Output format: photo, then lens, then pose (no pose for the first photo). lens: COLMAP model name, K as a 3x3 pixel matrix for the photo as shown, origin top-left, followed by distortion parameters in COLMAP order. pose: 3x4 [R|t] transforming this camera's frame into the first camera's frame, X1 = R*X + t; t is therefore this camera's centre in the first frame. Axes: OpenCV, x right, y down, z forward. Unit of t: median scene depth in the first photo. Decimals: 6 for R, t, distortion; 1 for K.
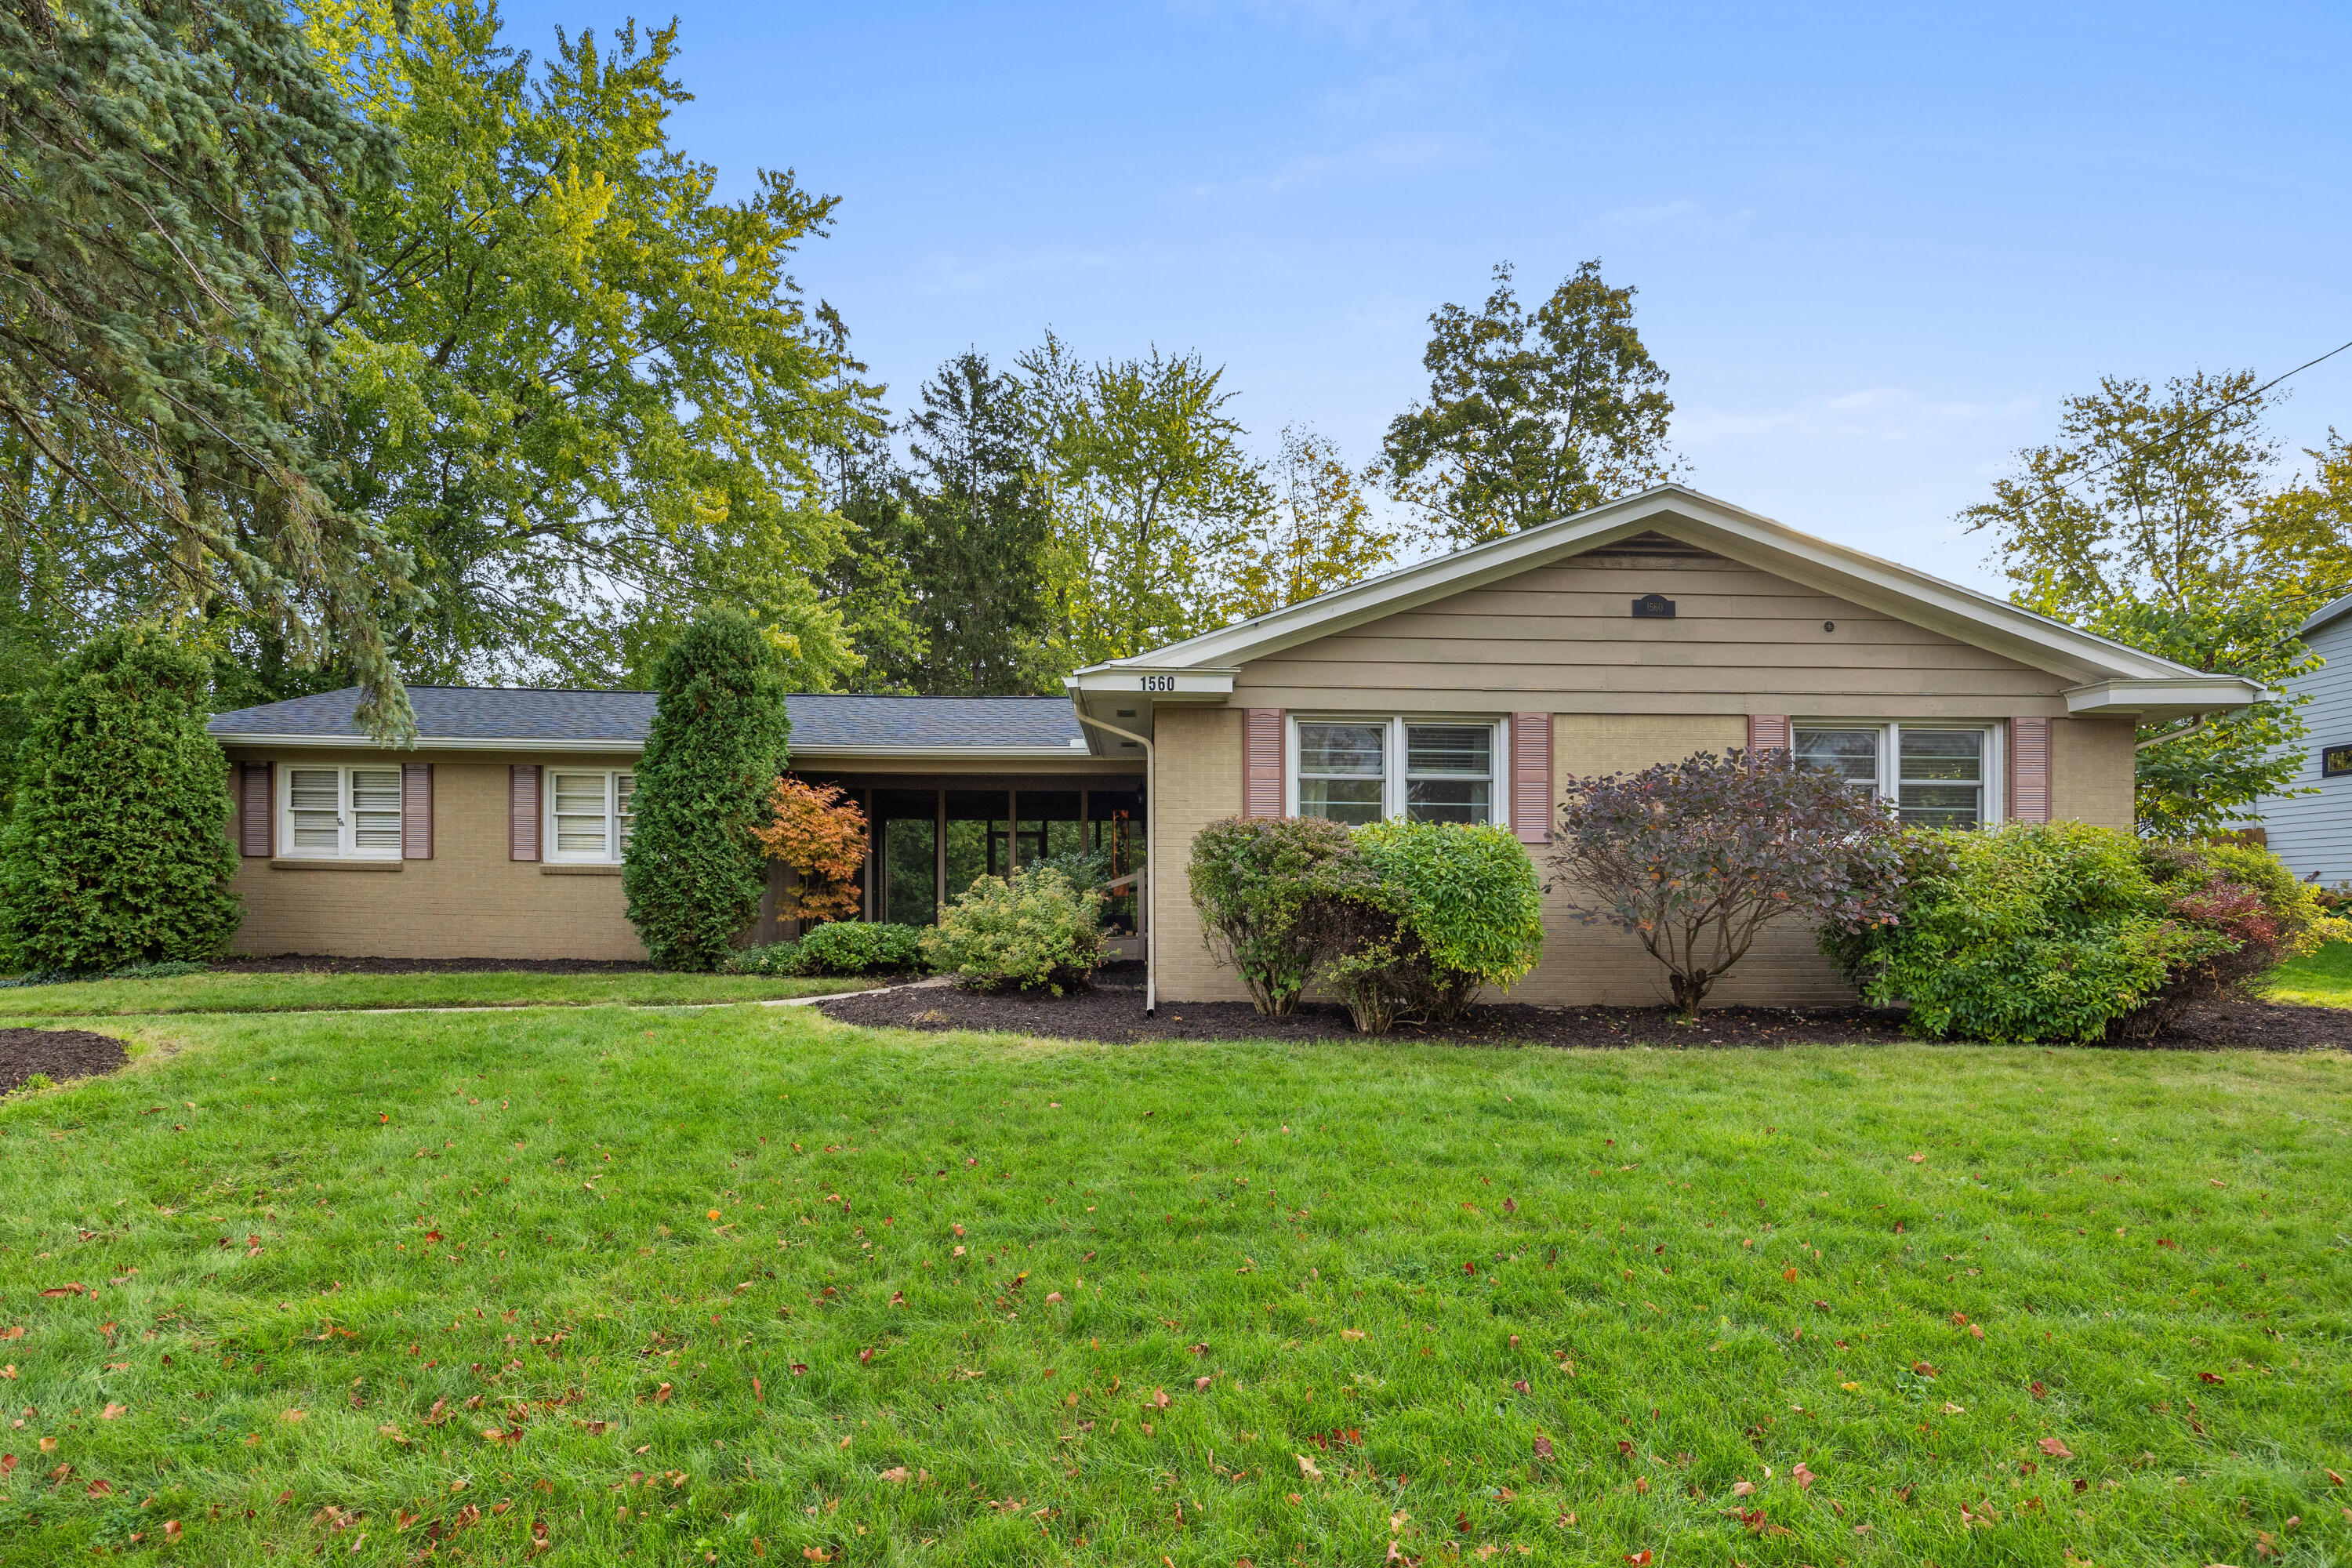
lens RADIAL K [[1164.6, 0, 1175.2], [0, 1164.6, 832.5], [0, 0, 1]] dist [-0.006449, 0.000280]
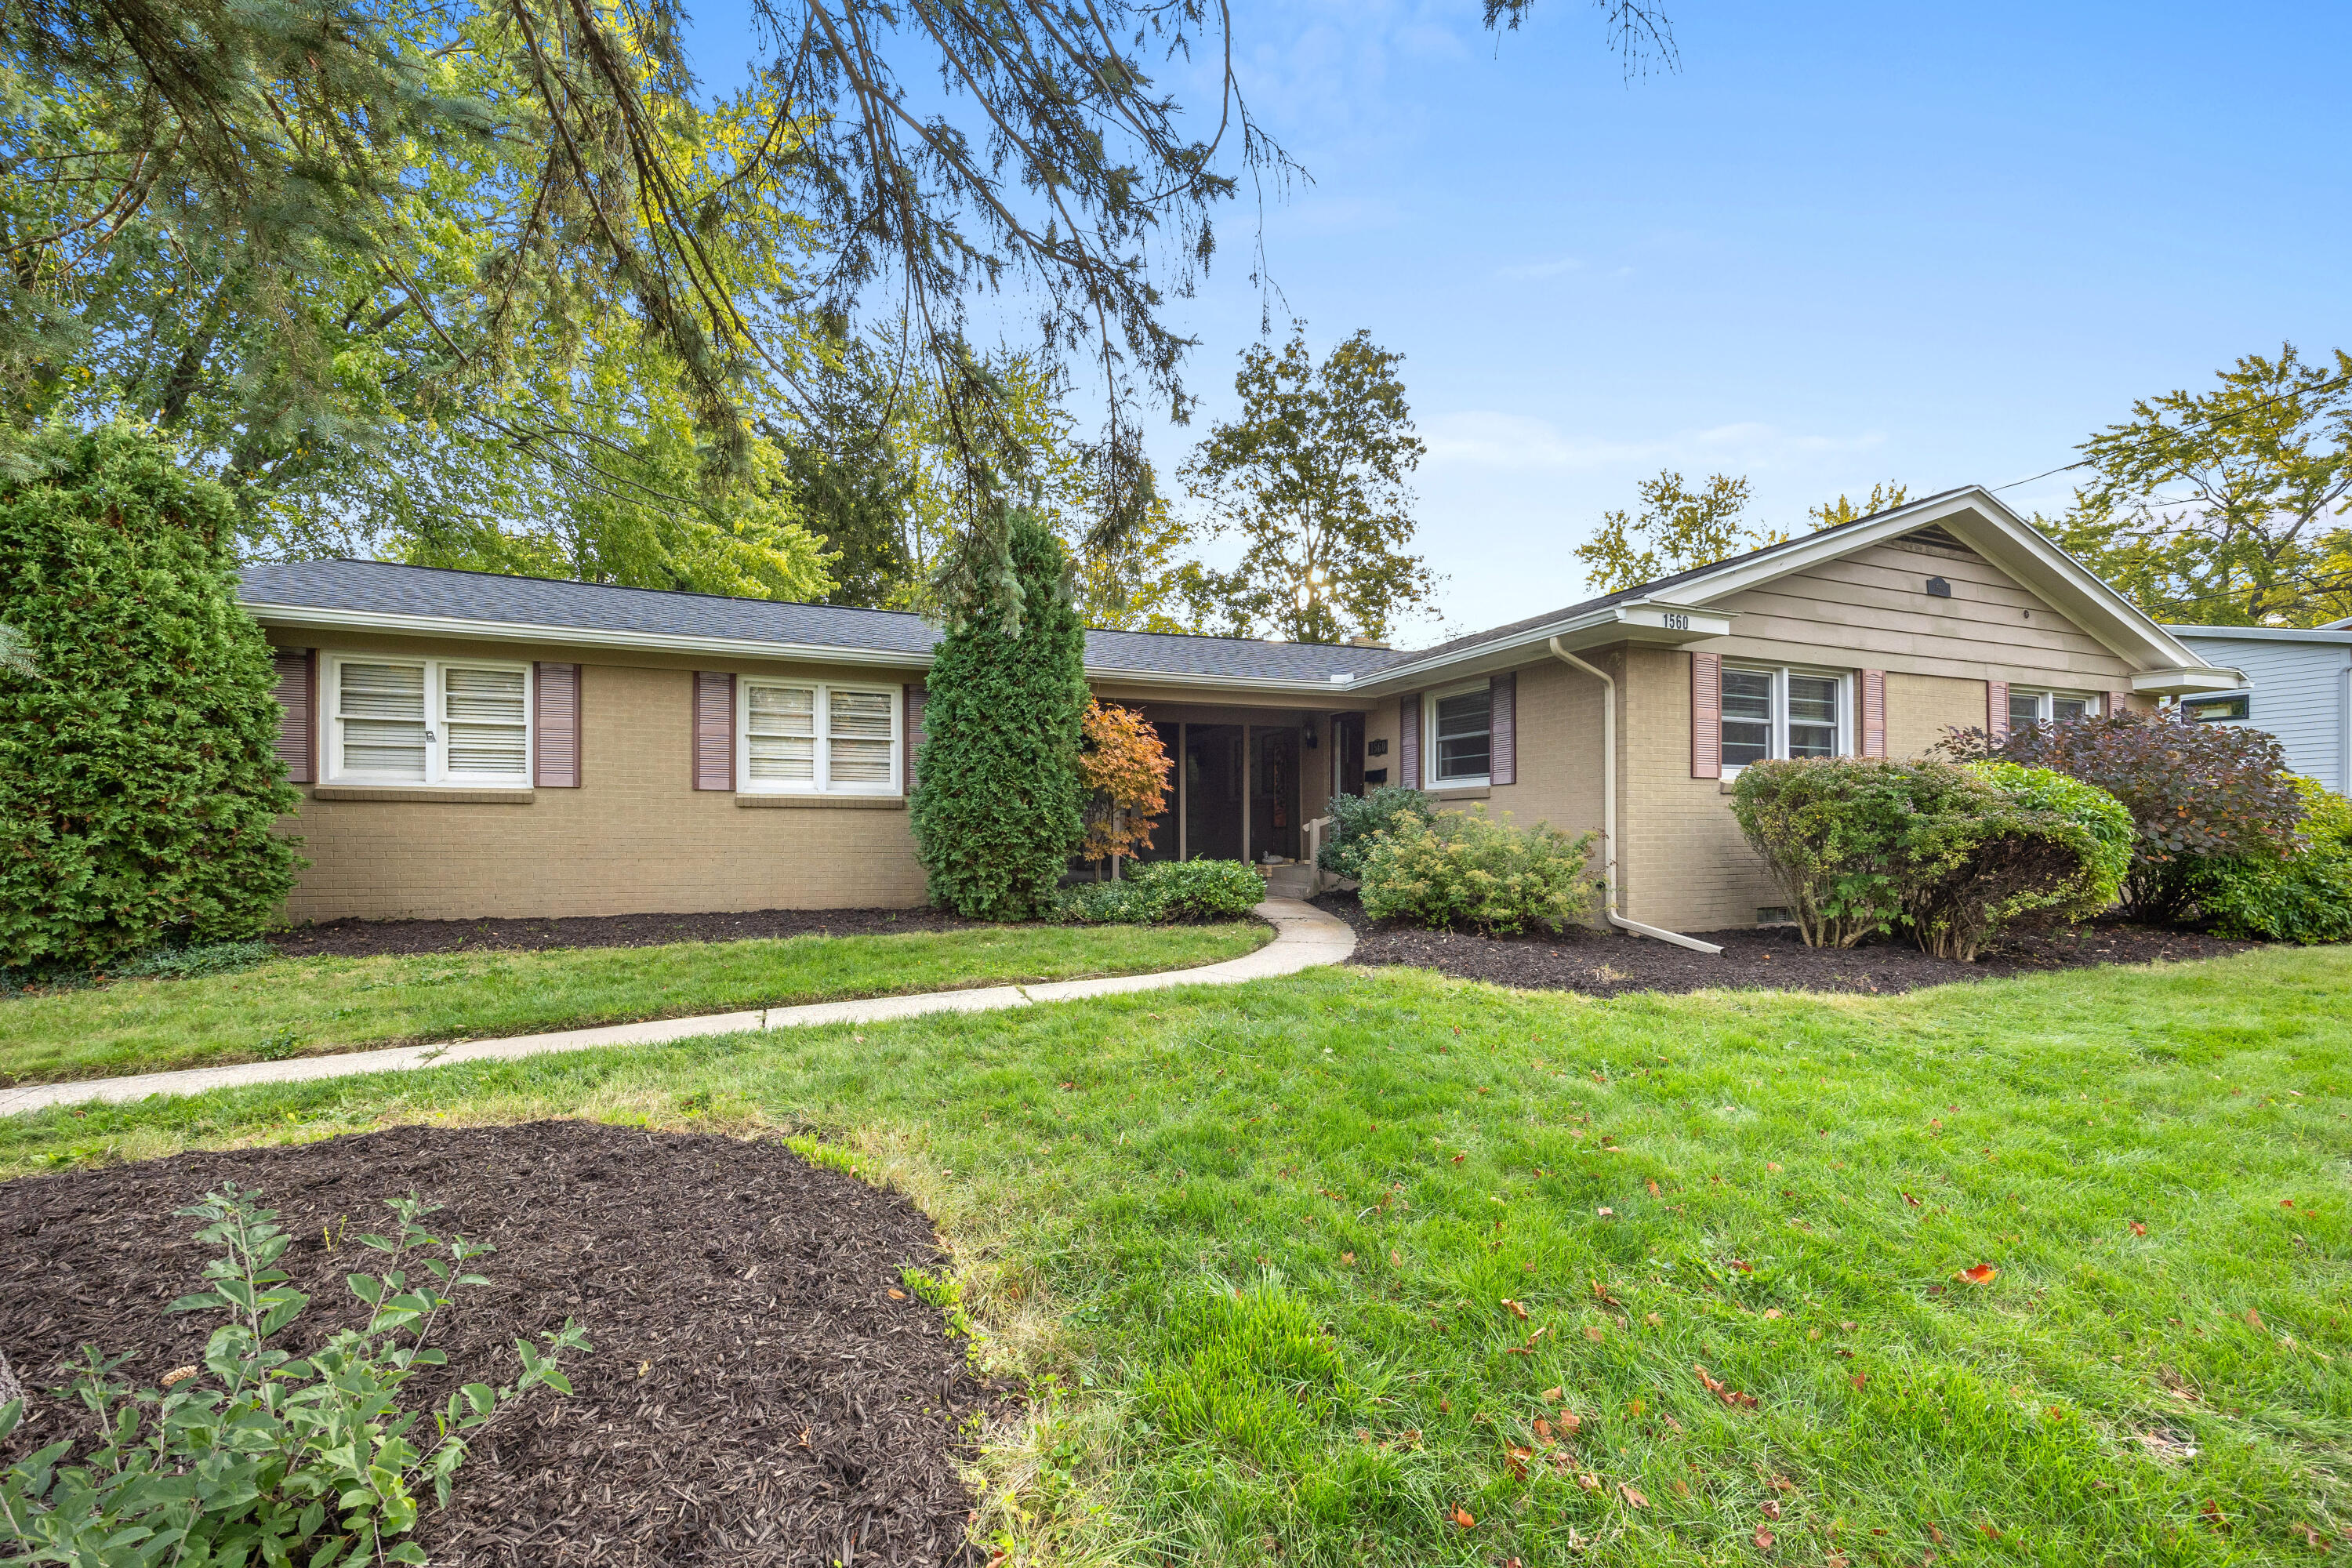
lens RADIAL K [[912.7, 0, 1181.6], [0, 912.7, 762.0], [0, 0, 1]] dist [0.000602, 0.000049]
pose [[0.934557, 0.015968, 0.355455, -0.532983], [-0.015654, 0.999870, -0.003760, 0.002019], [-0.355469, -0.002050, 0.934686, 0.322026]]
